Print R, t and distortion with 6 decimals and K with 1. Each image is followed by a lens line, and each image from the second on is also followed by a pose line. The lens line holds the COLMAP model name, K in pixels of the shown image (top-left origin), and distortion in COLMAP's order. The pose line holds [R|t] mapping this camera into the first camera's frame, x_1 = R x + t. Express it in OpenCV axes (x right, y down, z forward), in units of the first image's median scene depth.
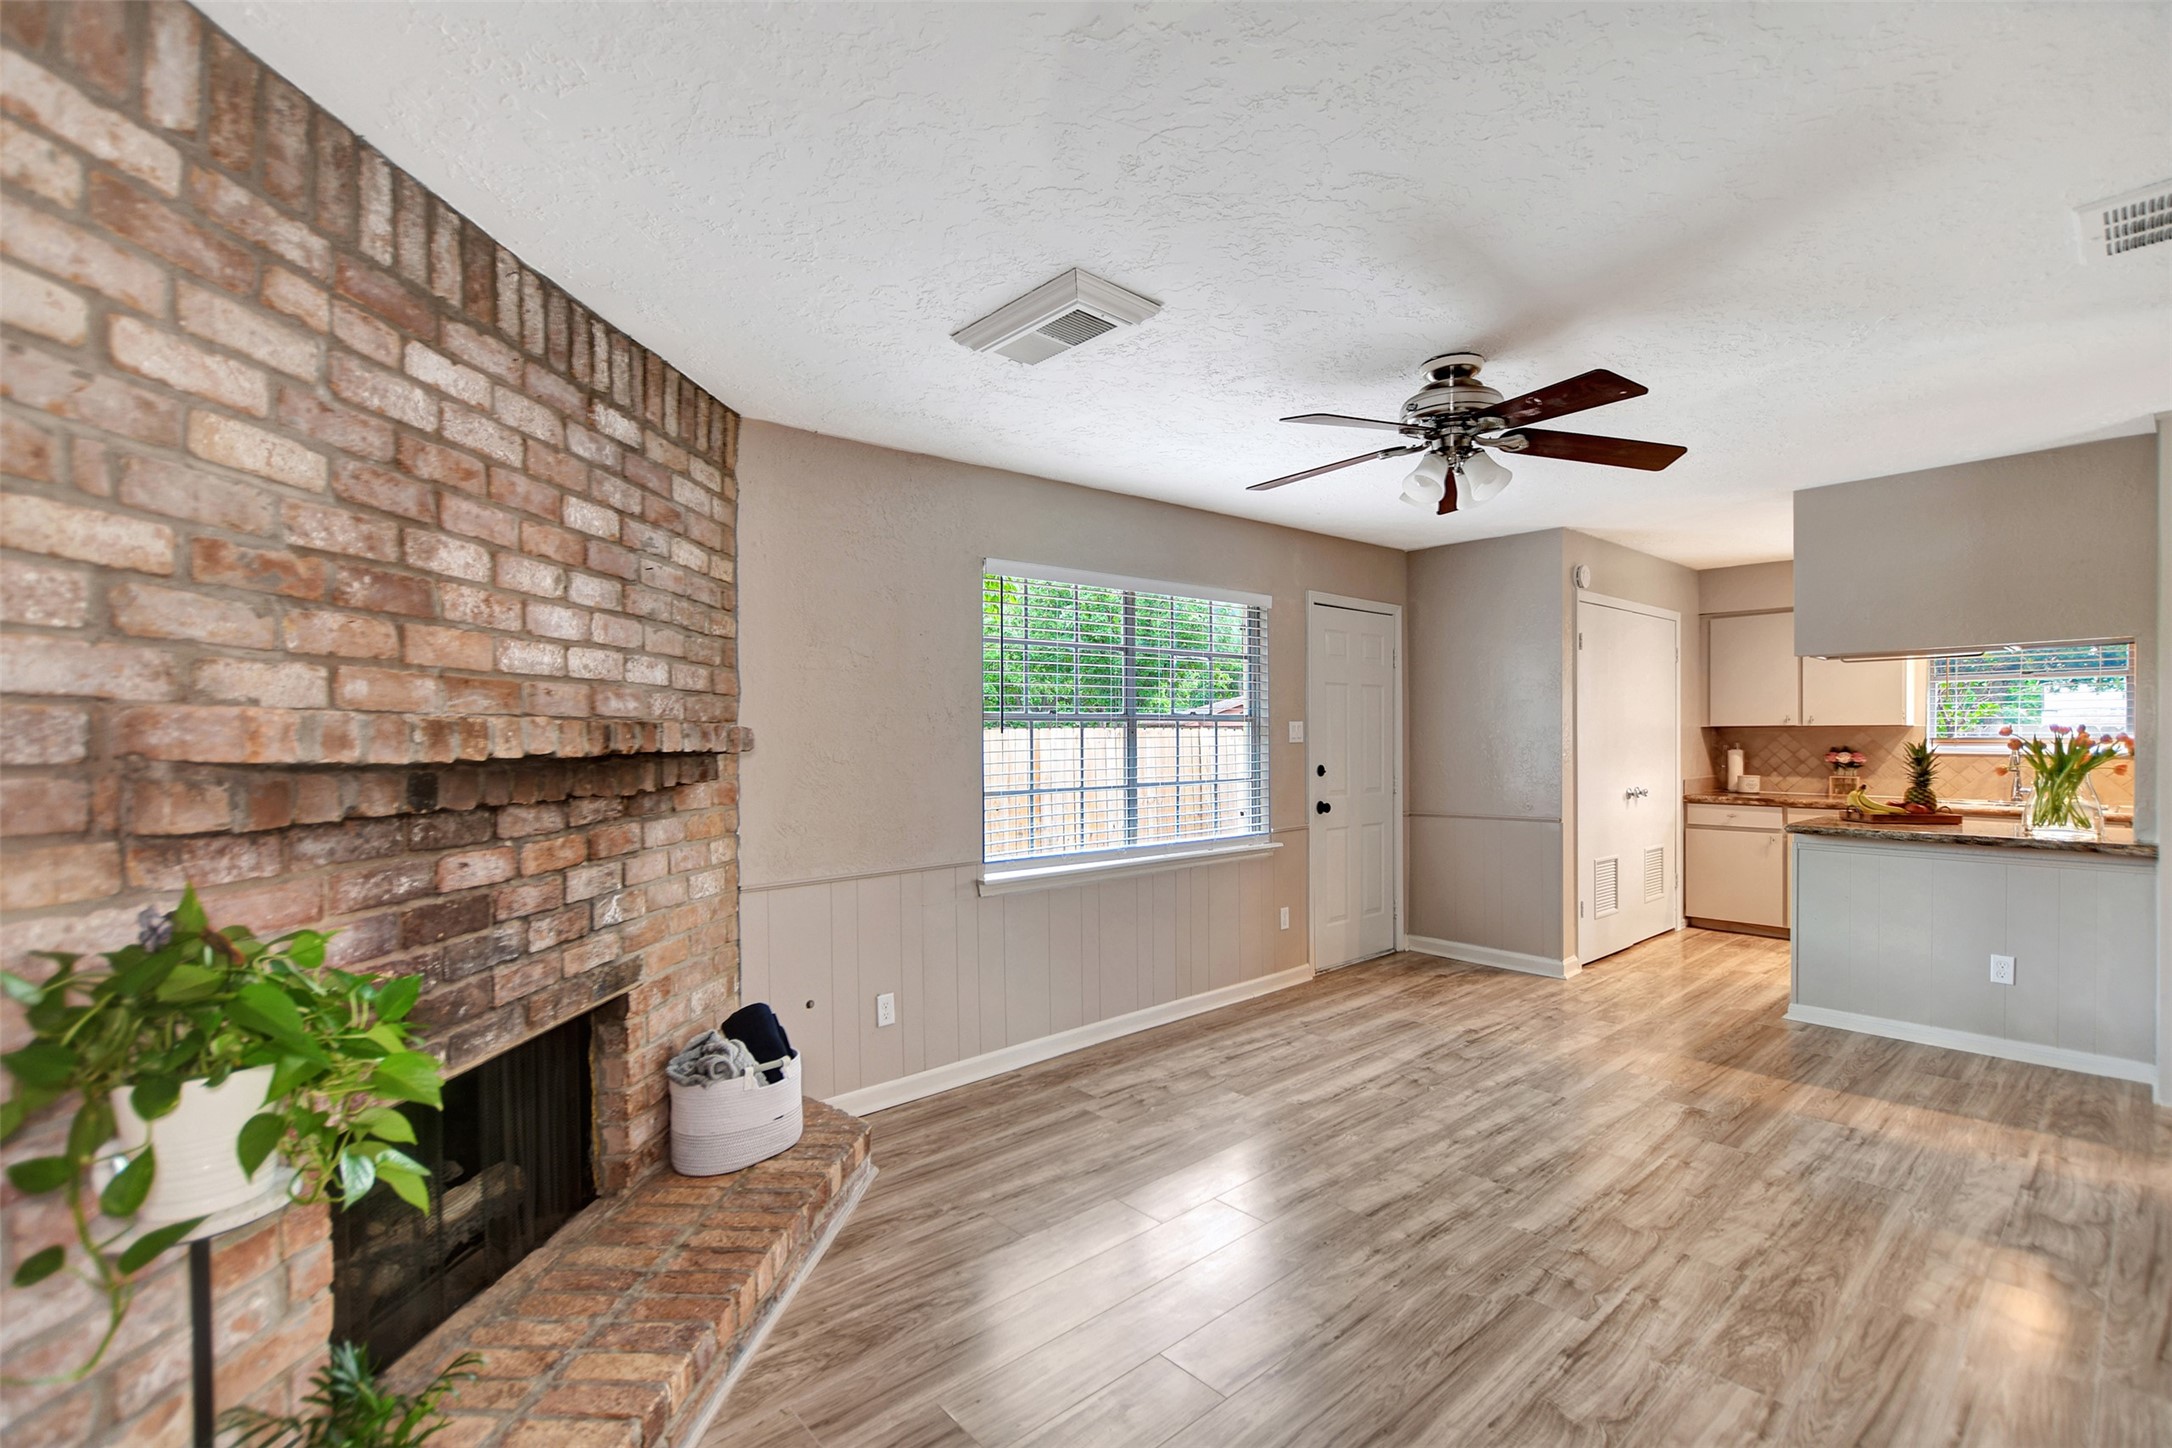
lens RADIAL K [[956.7, 0, 1099.3], [0, 956.7, 734.8], [0, 0, 1]] dist [-0.000333, 0.000359]
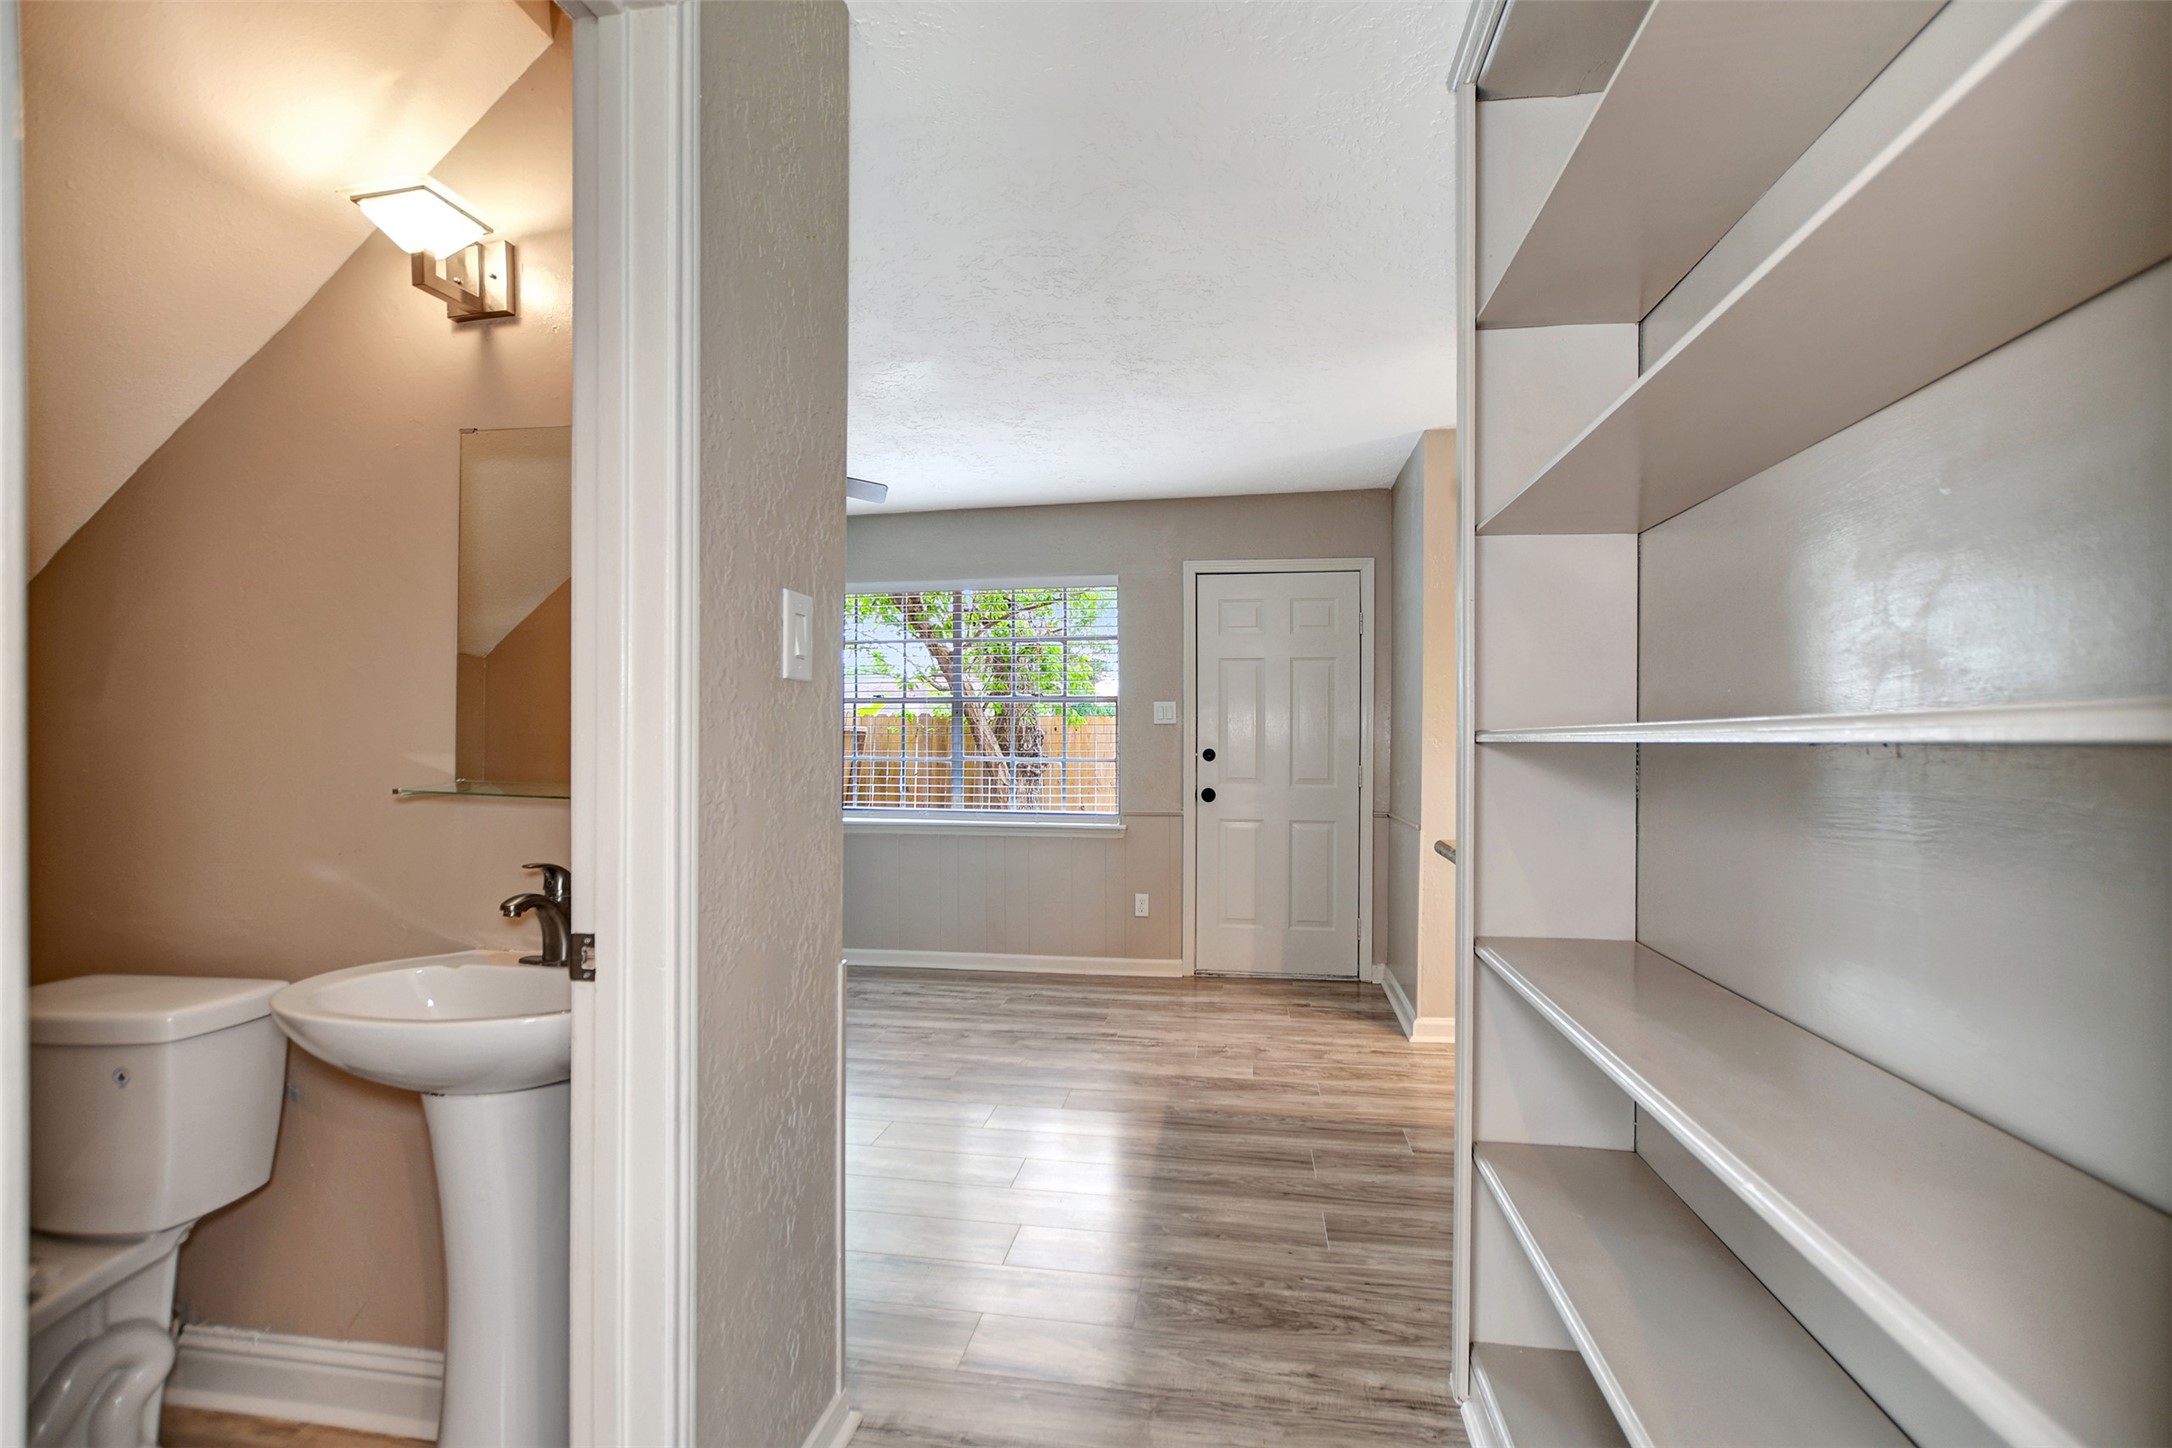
lens RADIAL K [[962.5, 0, 1089.9], [0, 962.5, 731.8], [0, 0, 1]] dist [-0.026100, 0.000417]
pose [[0.632090, -0.003908, -0.774885, 2.003805], [-0.005486, 0.999940, -0.009517, 0.056884], [0.774875, 0.010266, 0.632031, 0.750653]]
